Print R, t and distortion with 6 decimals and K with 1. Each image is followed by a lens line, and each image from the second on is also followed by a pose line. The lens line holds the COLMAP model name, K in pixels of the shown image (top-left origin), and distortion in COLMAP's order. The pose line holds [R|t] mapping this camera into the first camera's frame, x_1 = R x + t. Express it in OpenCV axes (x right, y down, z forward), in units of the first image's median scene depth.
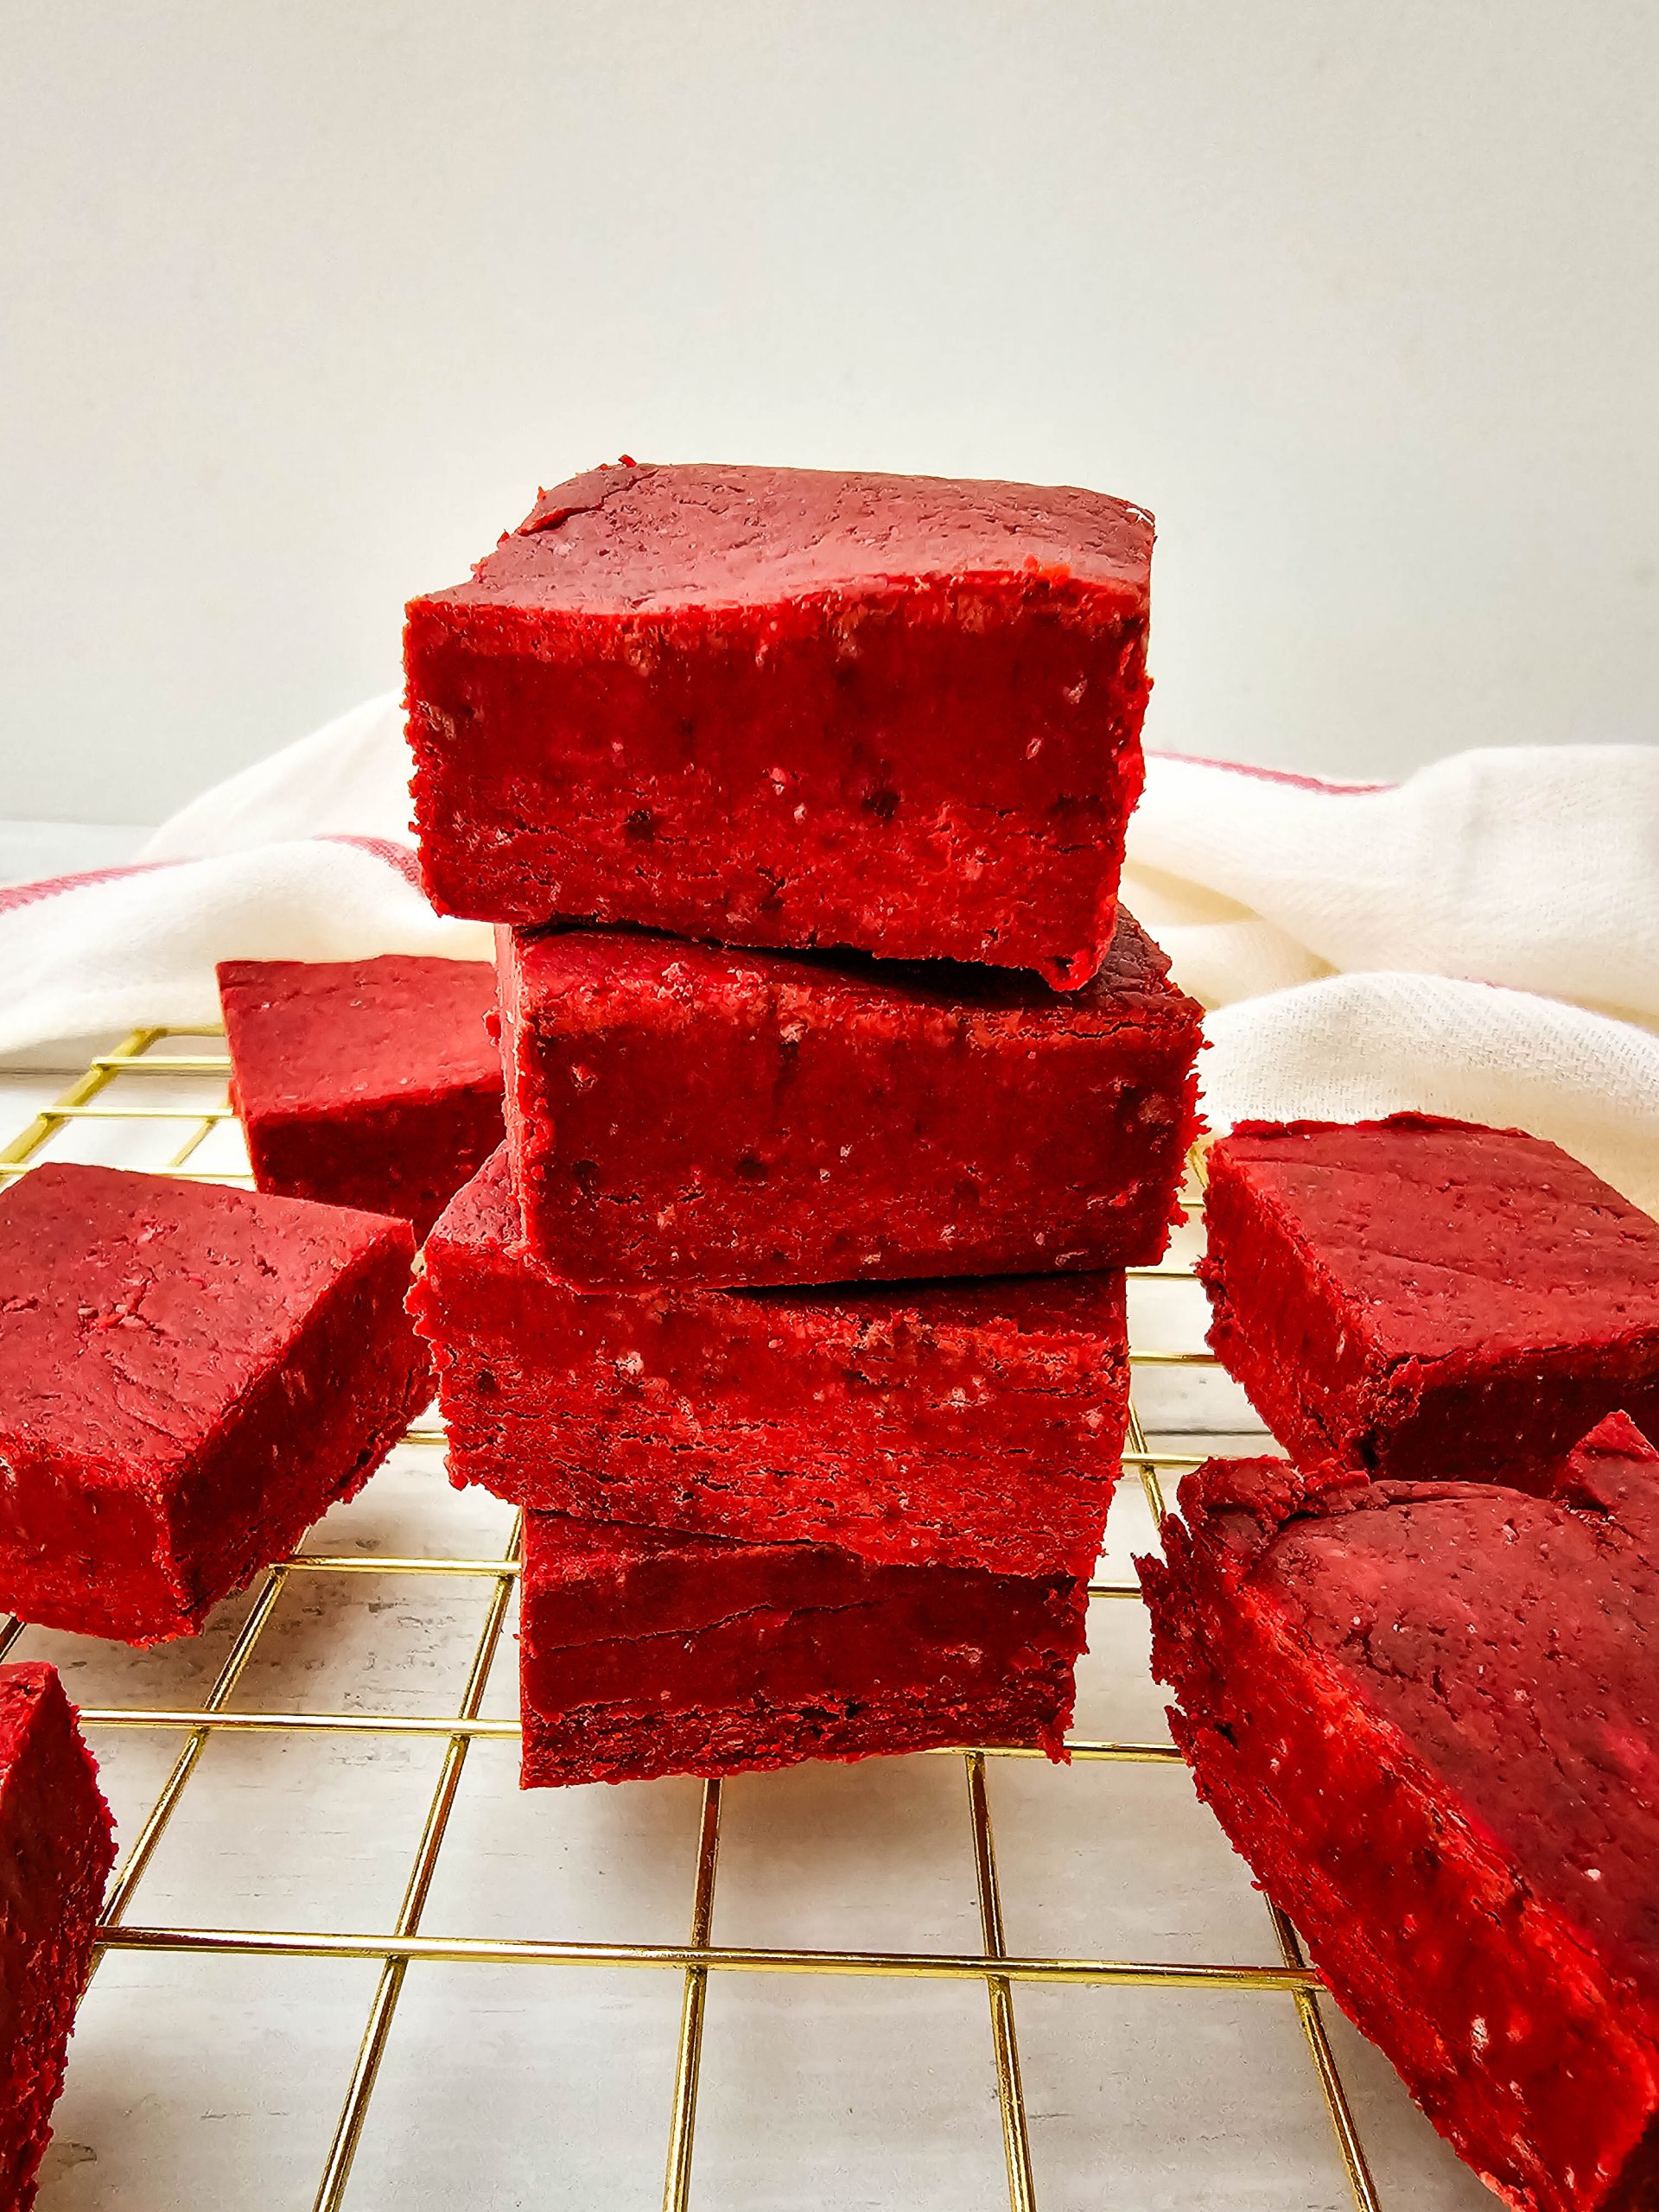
lens RADIAL K [[1635.9, 0, 829.5], [0, 1635.9, 1106.0], [0, 0, 1]] dist [0.004912, -0.001776]
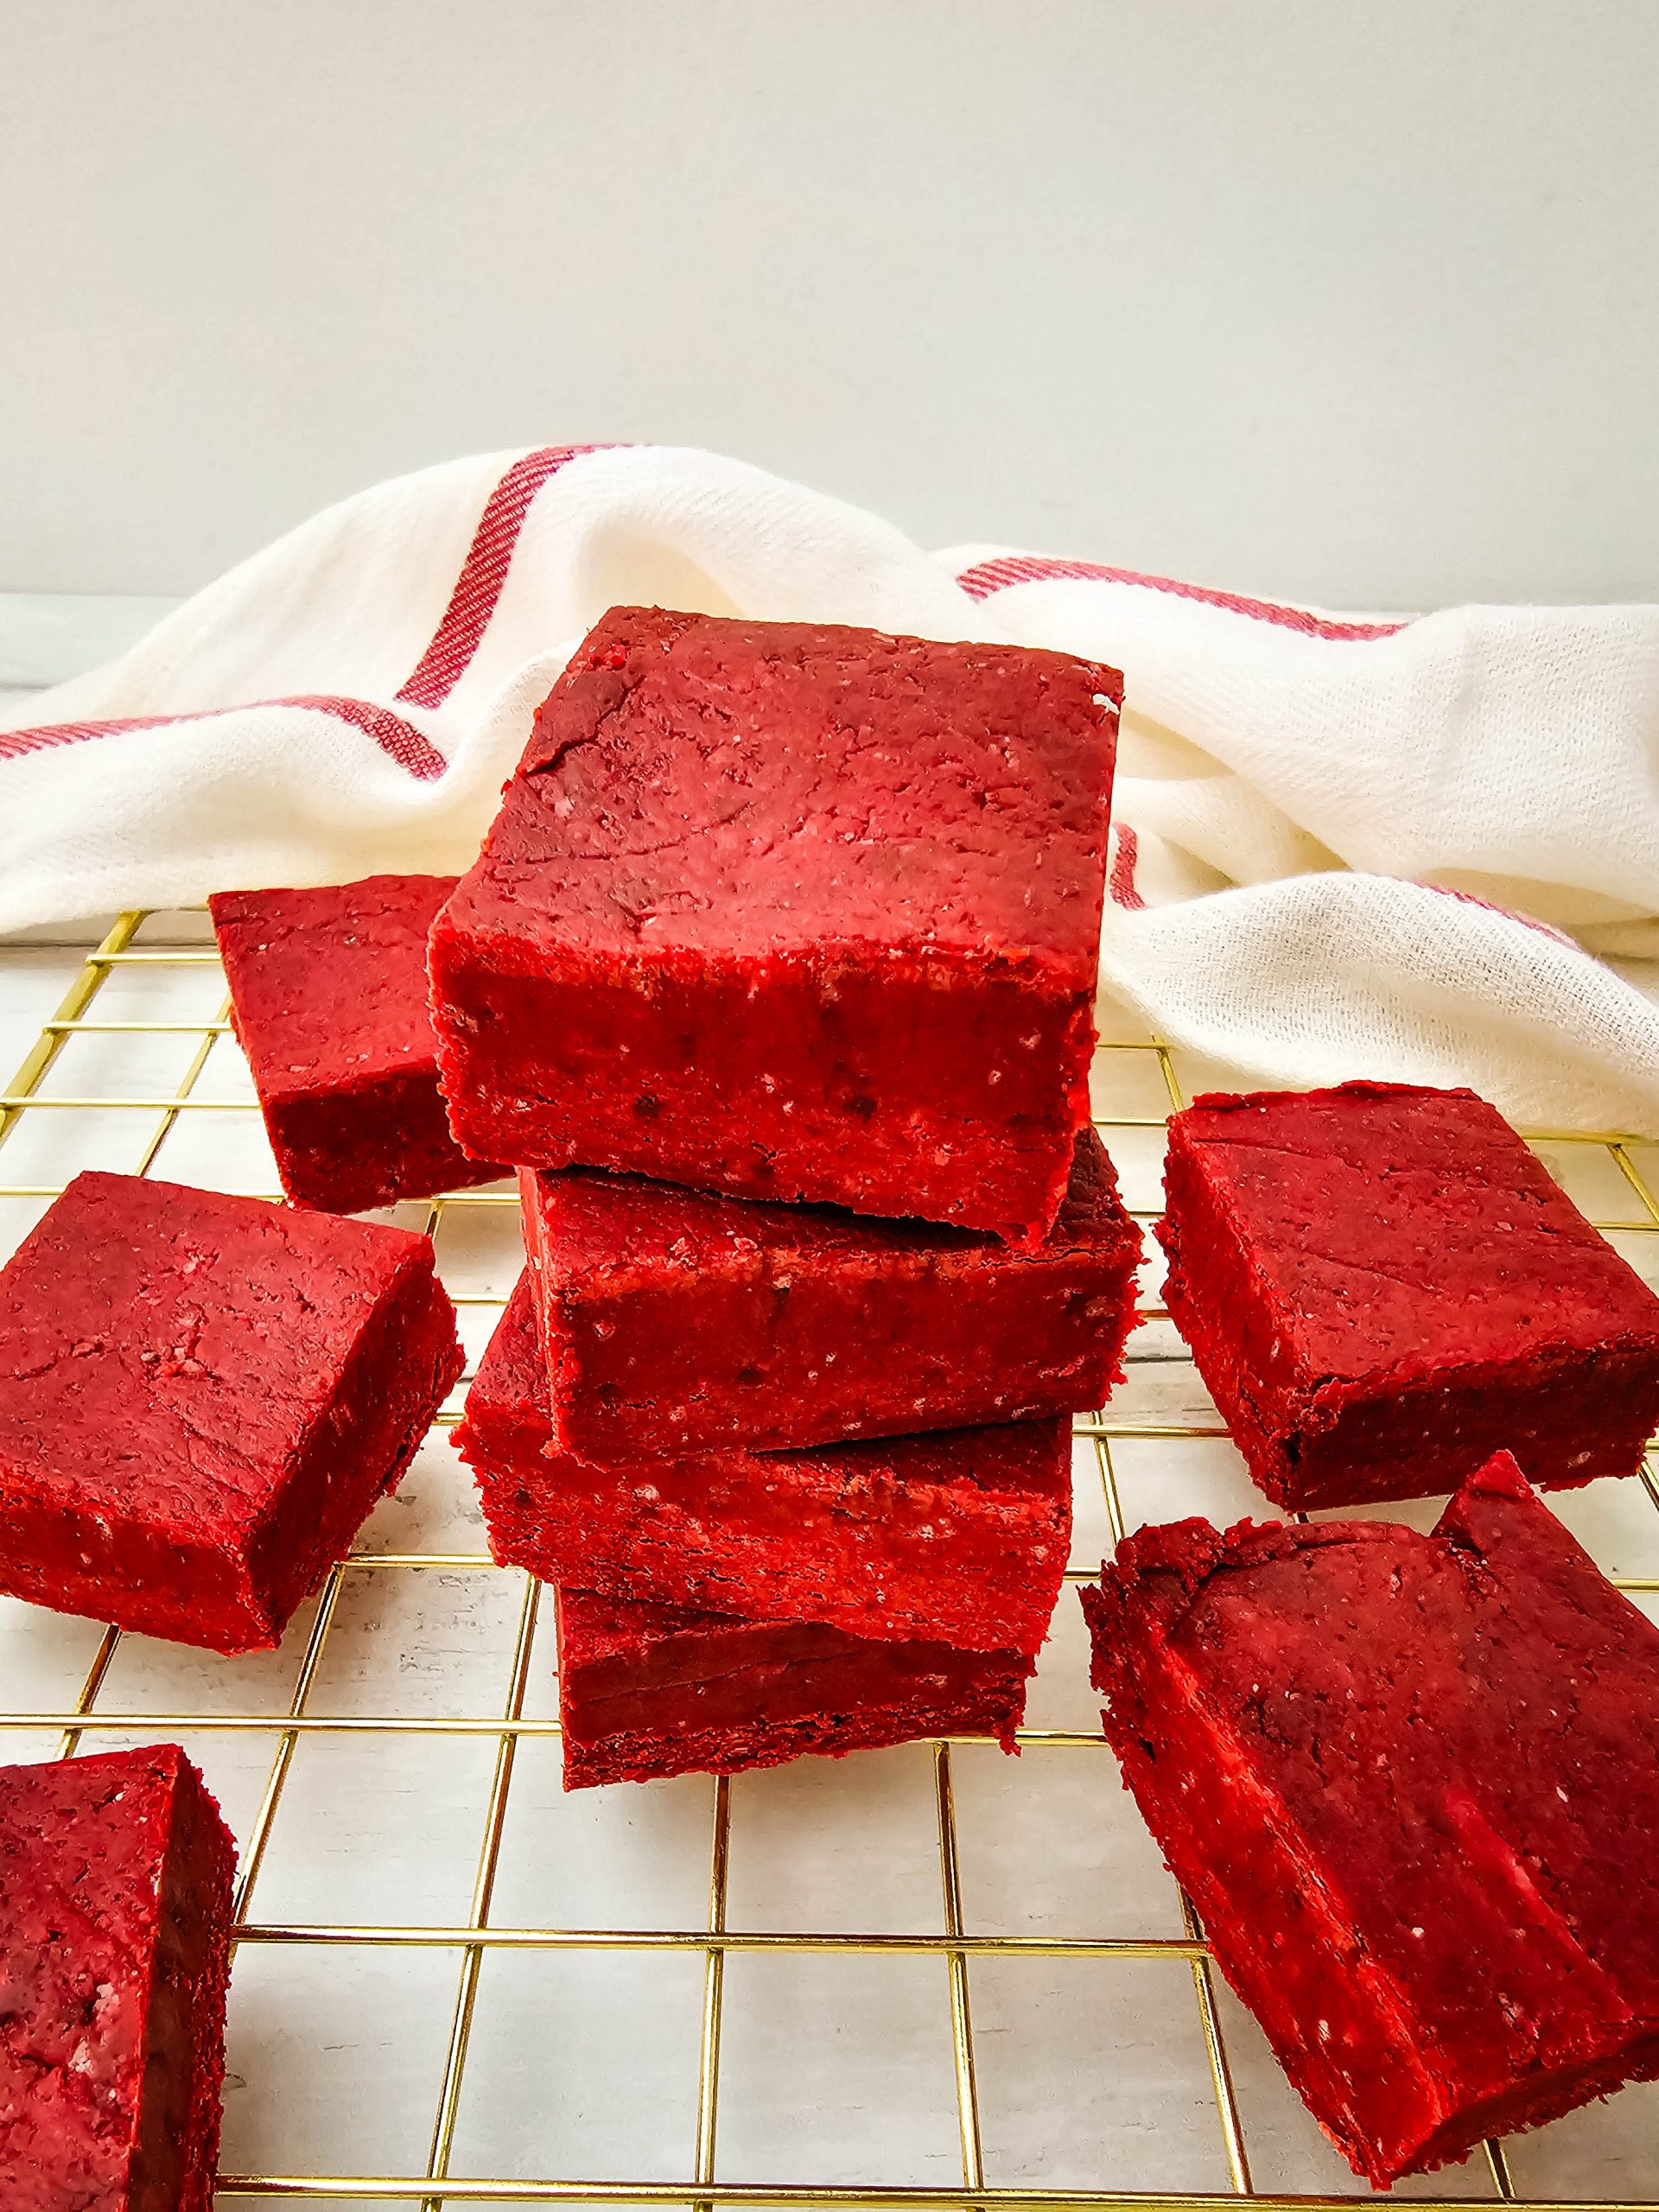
lens RADIAL K [[1696.0, 0, 834.9], [0, 1696.0, 1116.6], [0, 0, 1]] dist [0.004374, 0.002574]
pose [[0.999890, -0.008406, 0.012194, -0.000352], [0.005528, 0.975649, 0.219269, -0.361709], [-0.013740, -0.219178, 0.975588, -0.122038]]
